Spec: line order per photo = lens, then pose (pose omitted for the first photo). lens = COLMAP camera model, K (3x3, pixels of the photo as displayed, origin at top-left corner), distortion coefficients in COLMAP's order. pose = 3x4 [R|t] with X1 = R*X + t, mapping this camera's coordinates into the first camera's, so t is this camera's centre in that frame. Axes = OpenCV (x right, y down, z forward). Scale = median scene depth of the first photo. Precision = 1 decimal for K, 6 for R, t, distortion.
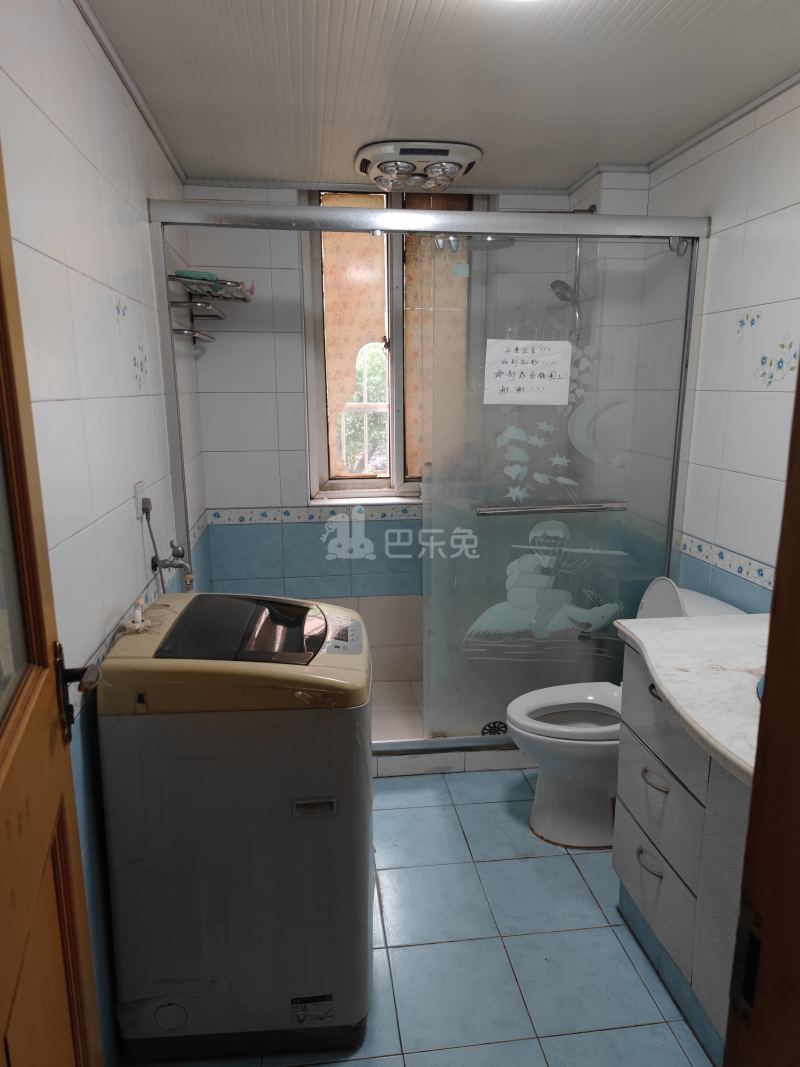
lens RADIAL K [[719.6, 0, 396.6], [0, 719.6, 535.1], [0, 0, 1]] dist [0.045918, -0.012188]
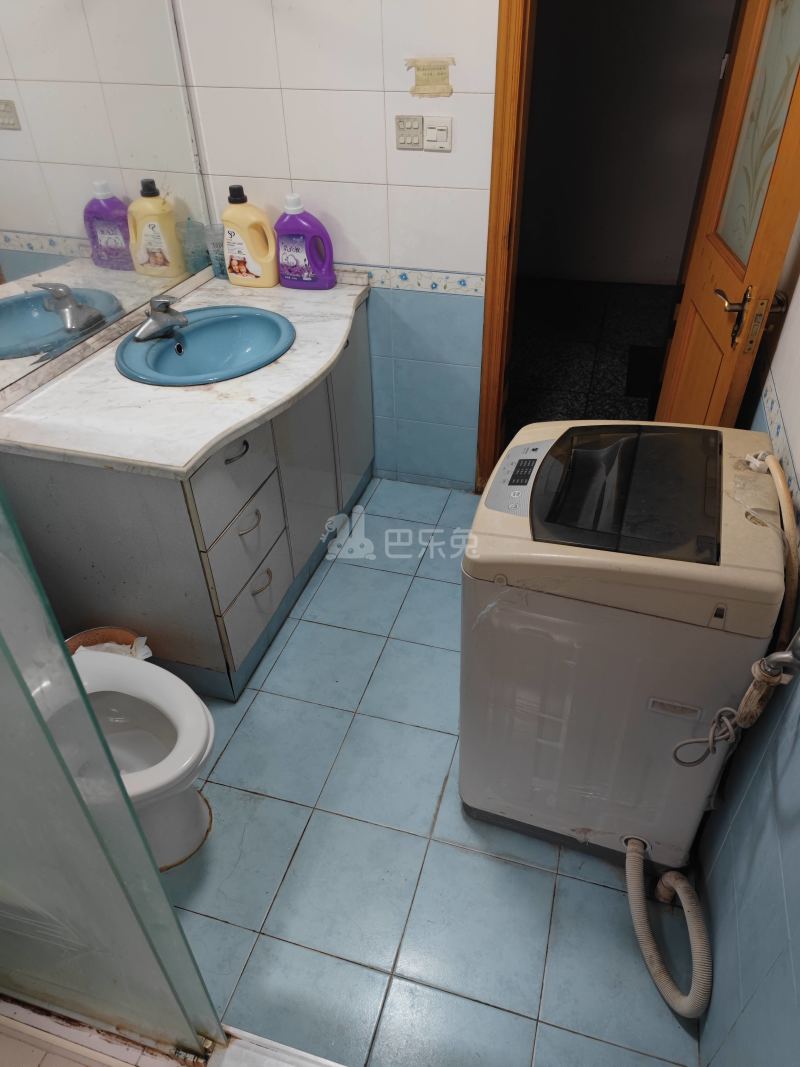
lens RADIAL K [[719.6, 0, 403.3], [0, 719.6, 528.7], [0, 0, 1]] dist [0.045918, -0.012188]
pose [[-0.913672, -0.220040, 0.341739, -0.171409], [0.107931, 0.679254, 0.725923, -0.304761], [-0.391860, 0.700140, -0.596867, 1.068079]]
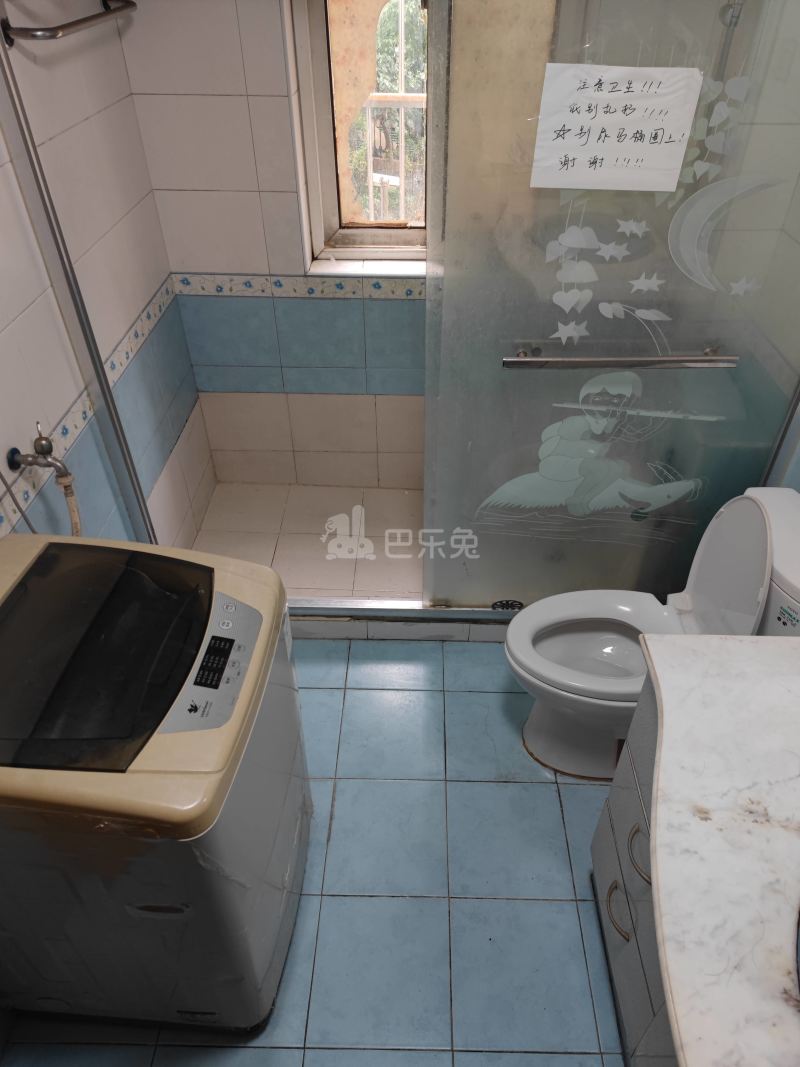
lens RADIAL K [[719.6, 0, 414.6], [0, 719.6, 535.2], [0, 0, 1]] dist [0.045918, -0.012188]
pose [[0.990032, 0.098720, -0.100450, 0.110732], [-0.040305, 0.881986, 0.469549, -0.199815], [0.134949, -0.460820, 0.877174, 0.309656]]
